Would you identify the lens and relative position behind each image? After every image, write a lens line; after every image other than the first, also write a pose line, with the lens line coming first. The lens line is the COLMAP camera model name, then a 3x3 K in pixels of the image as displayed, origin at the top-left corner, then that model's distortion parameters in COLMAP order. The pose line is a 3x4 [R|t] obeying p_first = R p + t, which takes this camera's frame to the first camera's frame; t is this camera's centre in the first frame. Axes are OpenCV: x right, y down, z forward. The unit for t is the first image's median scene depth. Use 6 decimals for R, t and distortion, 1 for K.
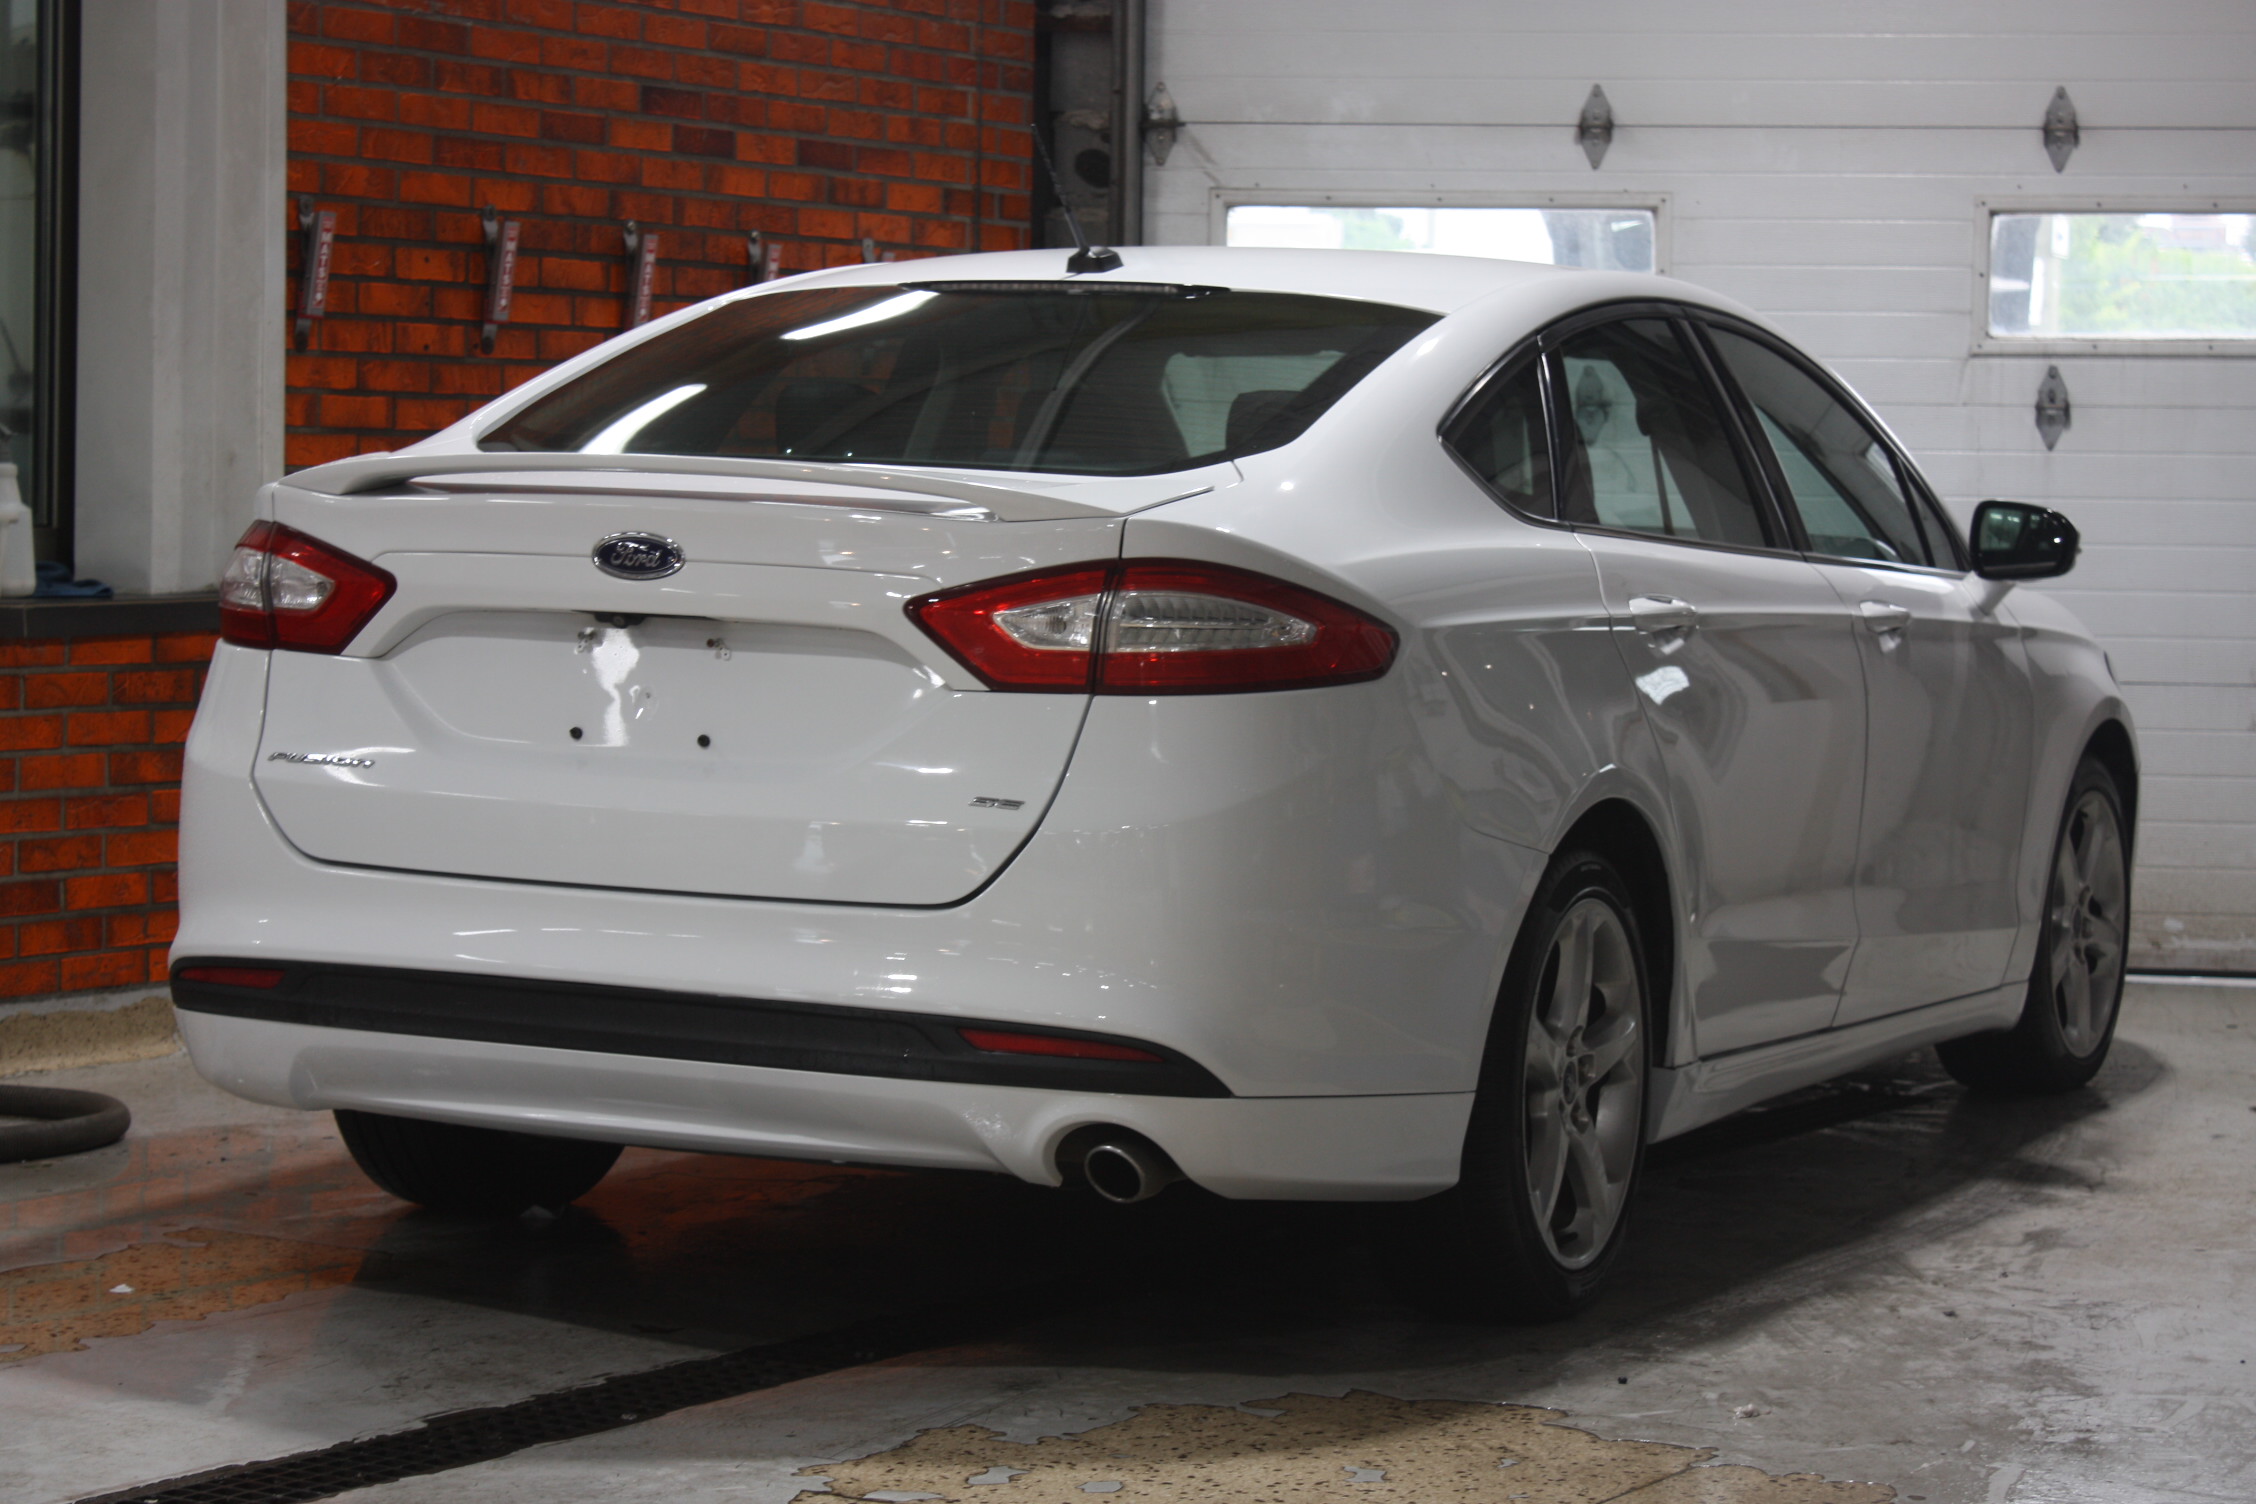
lens RADIAL K [[5231.7, 0, 1128.0], [0, 5231.7, 752.0], [0, 0, 1]] dist [0.049184, 0.780859]
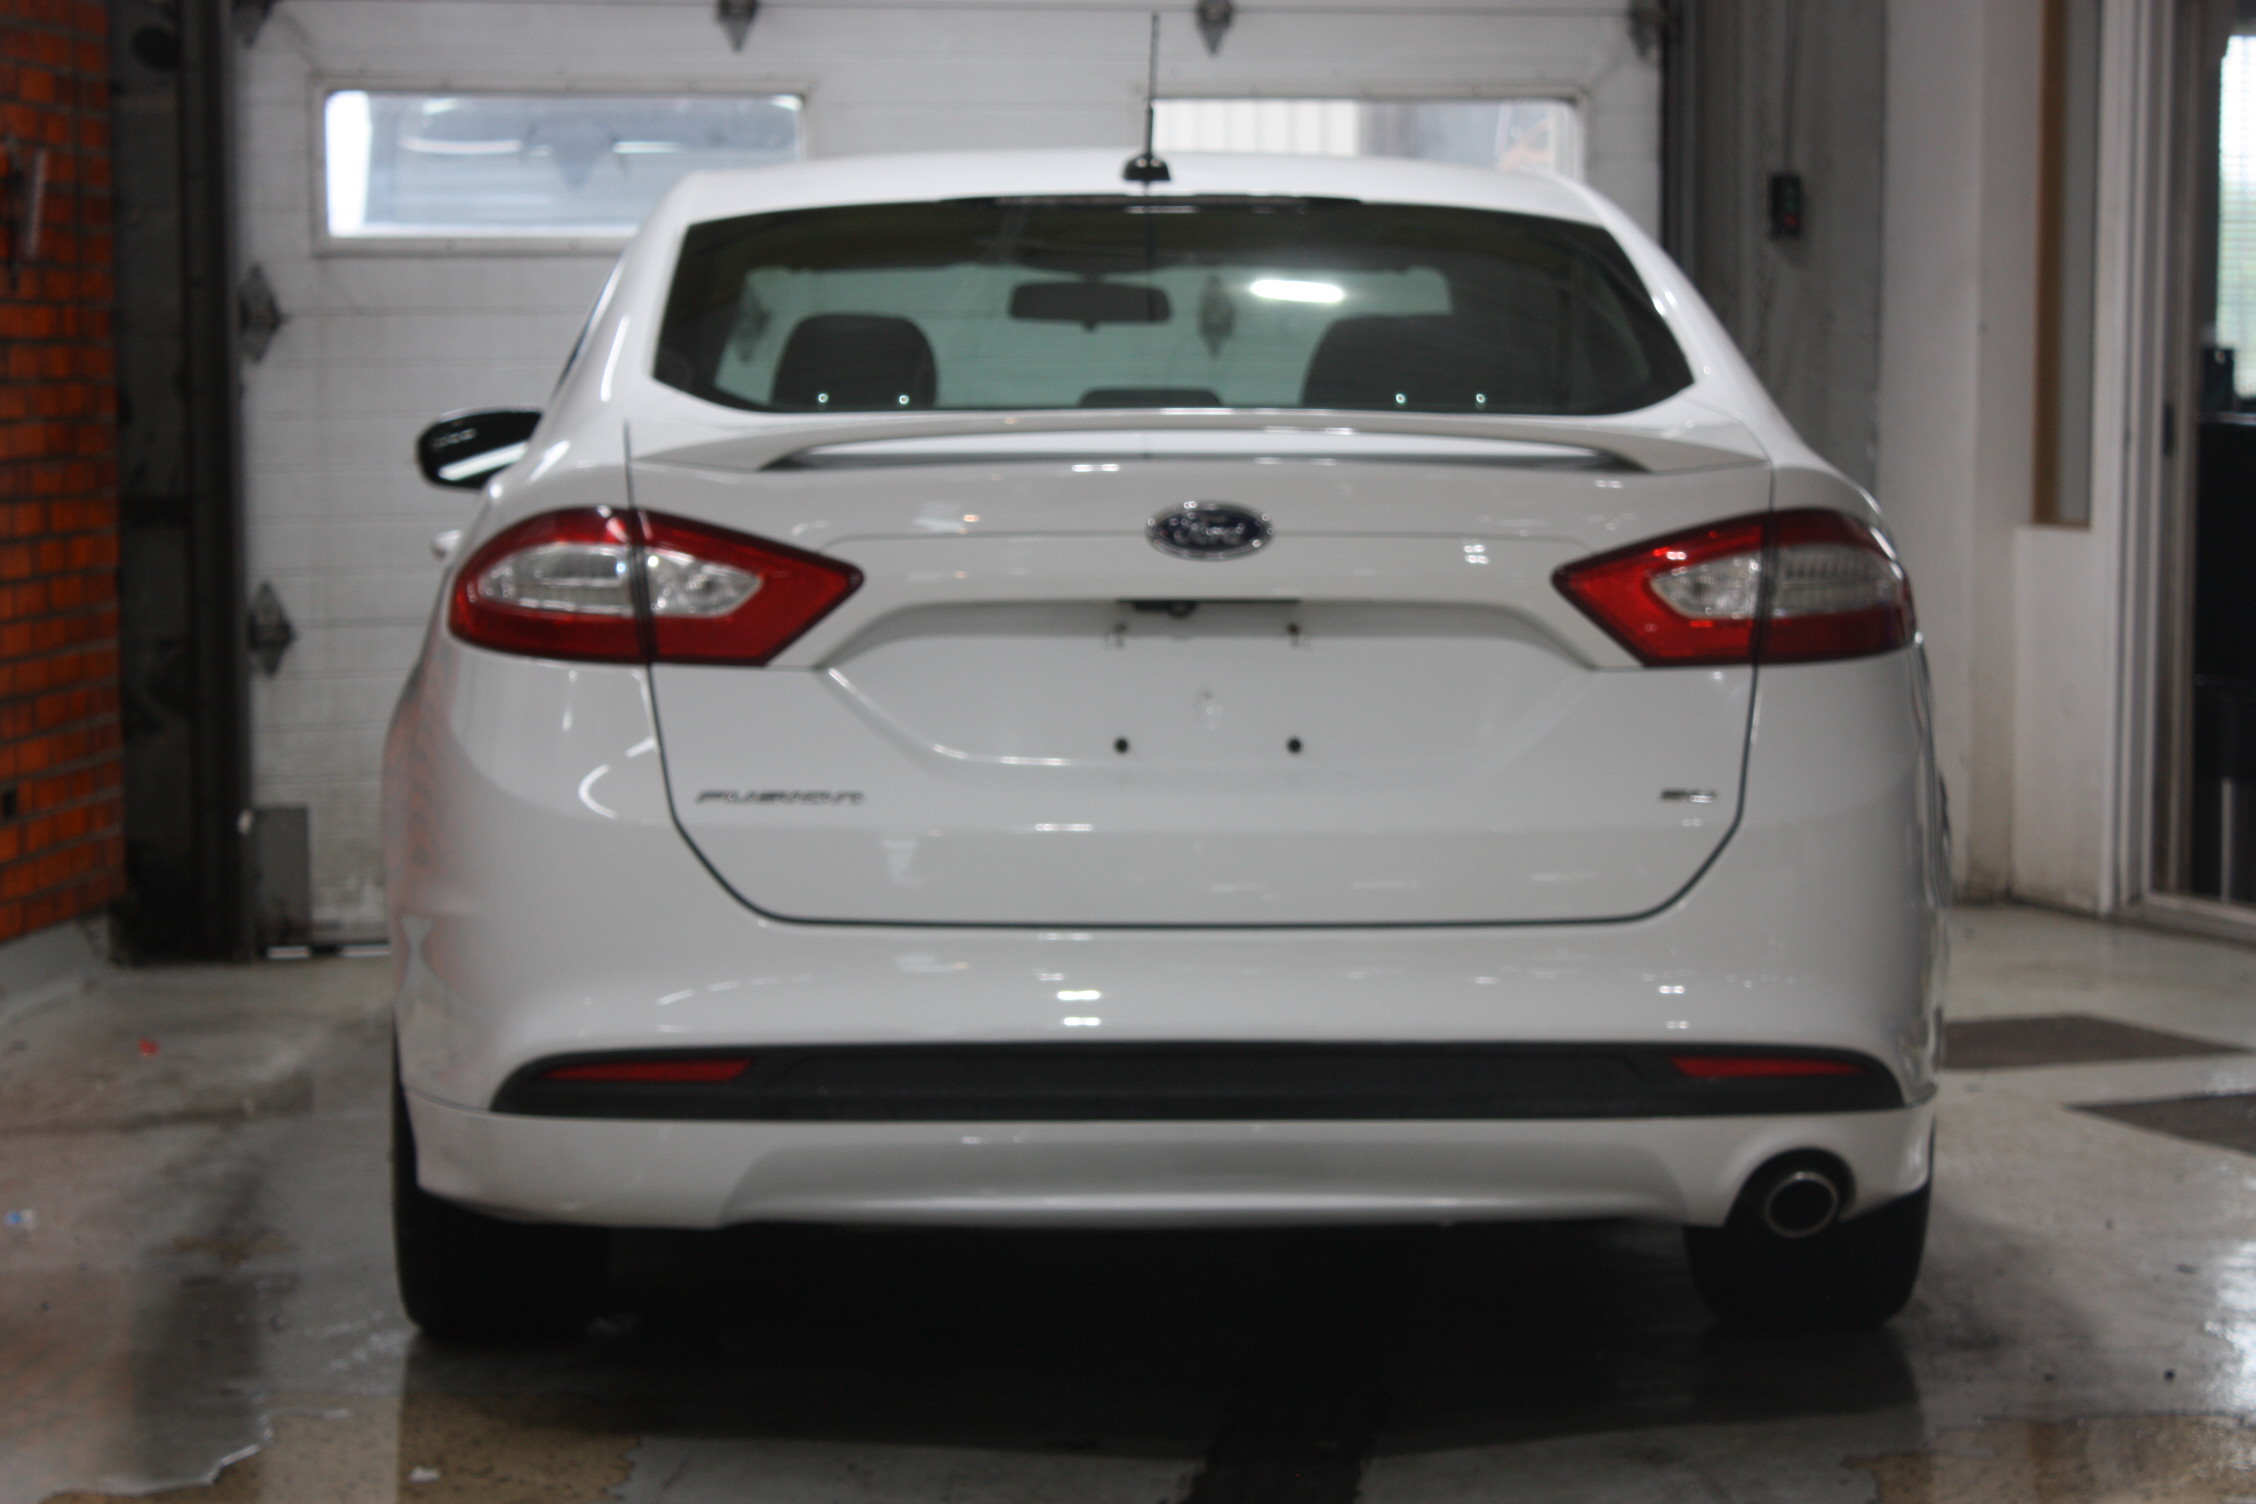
lens RADIAL K [[5446.4, 0, 1128.0], [0, 5446.4, 752.0], [0, 0, 1]] dist [-0.039762, 5.790468]
pose [[0.886366, -0.061905, 0.458828, -0.493146], [0.052706, 0.998070, 0.032842, -0.030418], [-0.459976, -0.004927, 0.887918, 0.221200]]
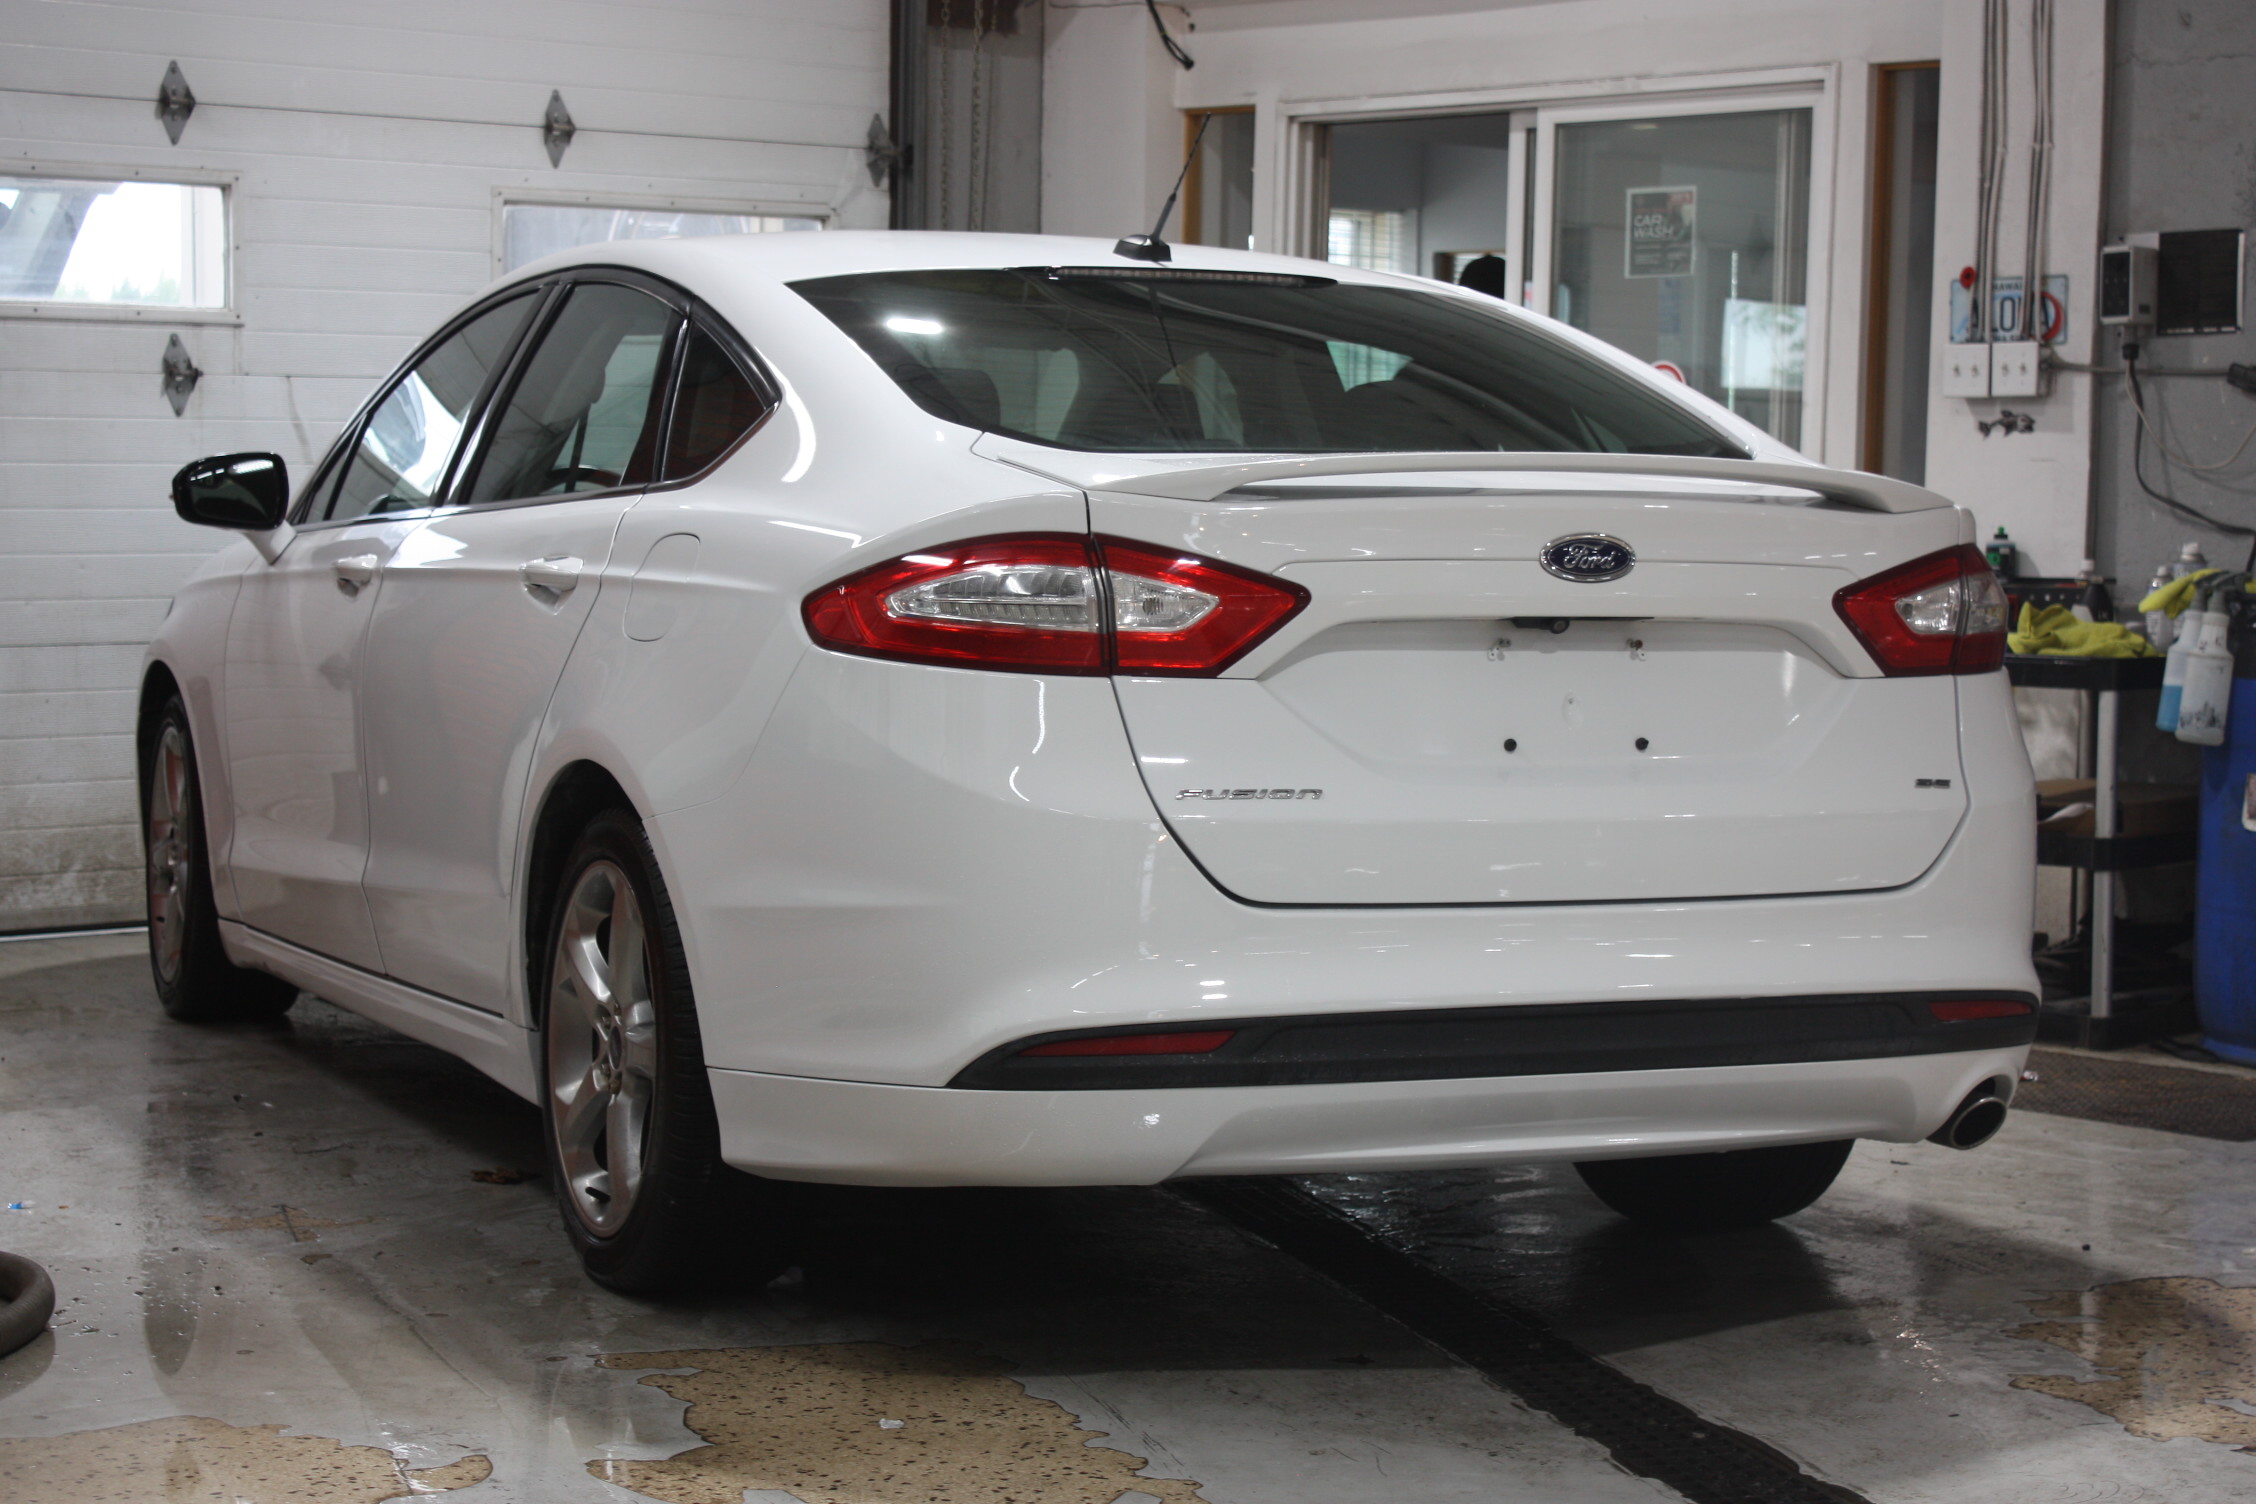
lens RADIAL K [[4273.0, 0, 1128.0], [0, 4273.0, 752.0], [0, 0, 1]] dist [0.095076, 0.251365]
pose [[0.655506, -0.067493, 0.752168, -0.721552], [0.047708, 0.997710, 0.047949, -0.042108], [-0.753681, 0.004453, 0.657225, 0.528318]]
